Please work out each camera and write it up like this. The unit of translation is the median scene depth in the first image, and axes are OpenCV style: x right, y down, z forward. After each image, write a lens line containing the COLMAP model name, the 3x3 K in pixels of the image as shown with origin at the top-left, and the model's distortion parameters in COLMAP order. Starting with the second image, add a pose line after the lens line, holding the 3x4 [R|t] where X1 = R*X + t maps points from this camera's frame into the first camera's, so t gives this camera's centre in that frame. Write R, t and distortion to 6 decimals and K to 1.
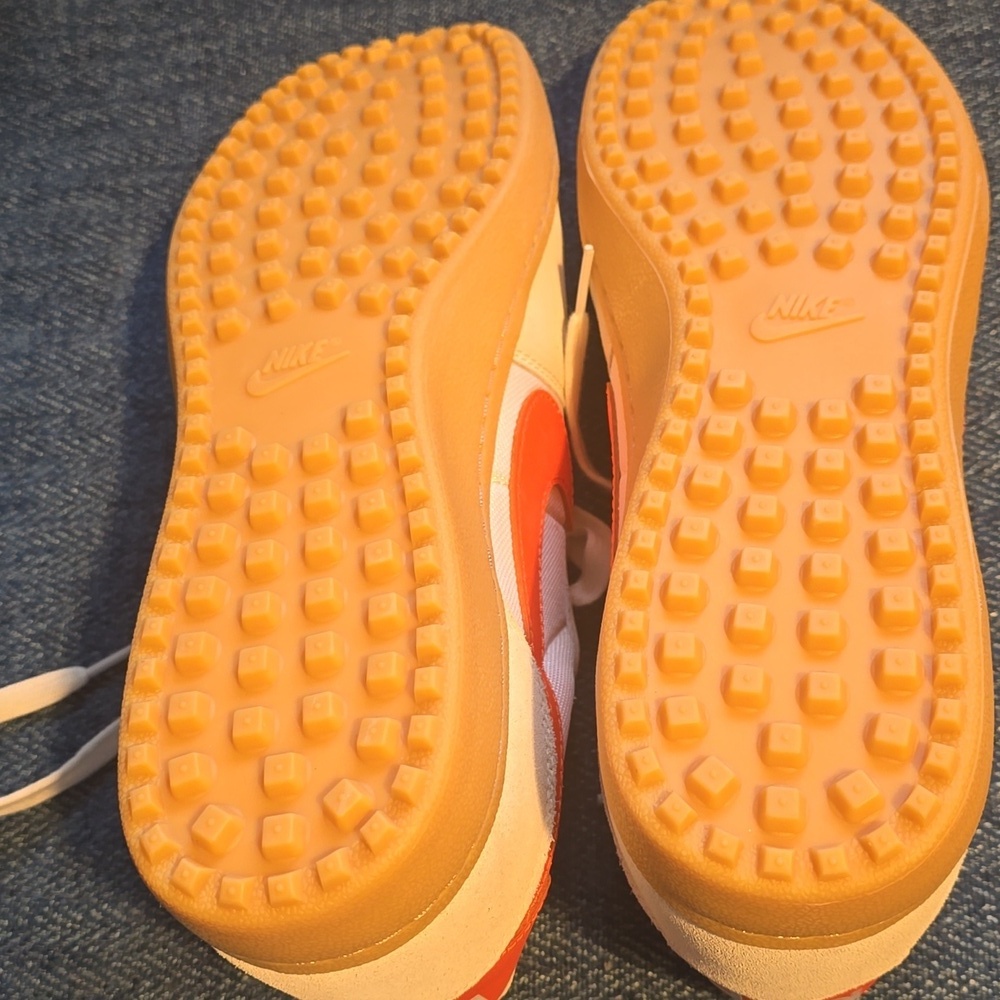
lens RADIAL K [[1276.7, 0, 500.0], [0, 1276.7, 500.0], [0, 0, 1]] dist [0.174069, -0.482818]
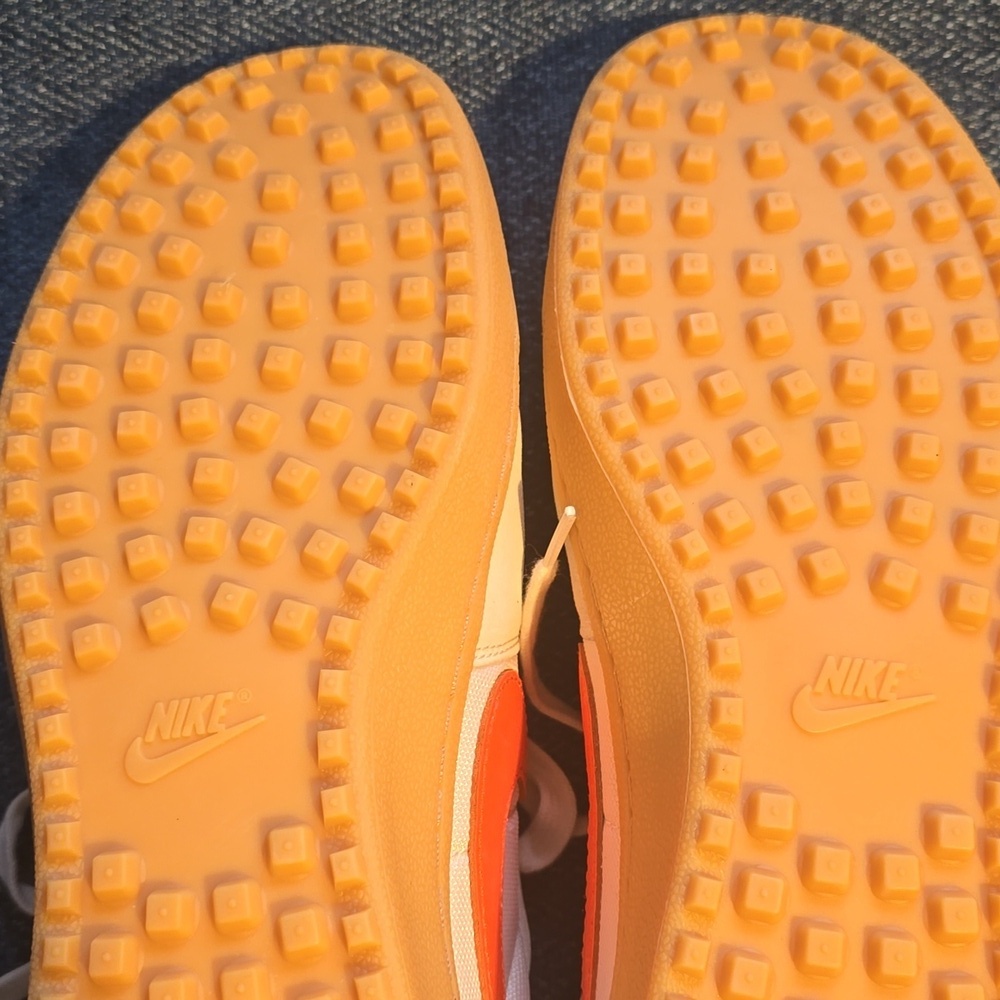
lens RADIAL K [[1247.6, 0, 476.1], [0, 1247.6, 499.4], [0, 0, 1]] dist [0.170682, -0.404559]
pose [[0.991406, -0.010584, 0.130392, -0.098957], [-0.031379, 0.948387, 0.315560, -0.521147], [-0.127001, -0.316939, 0.939904, 0.370794]]
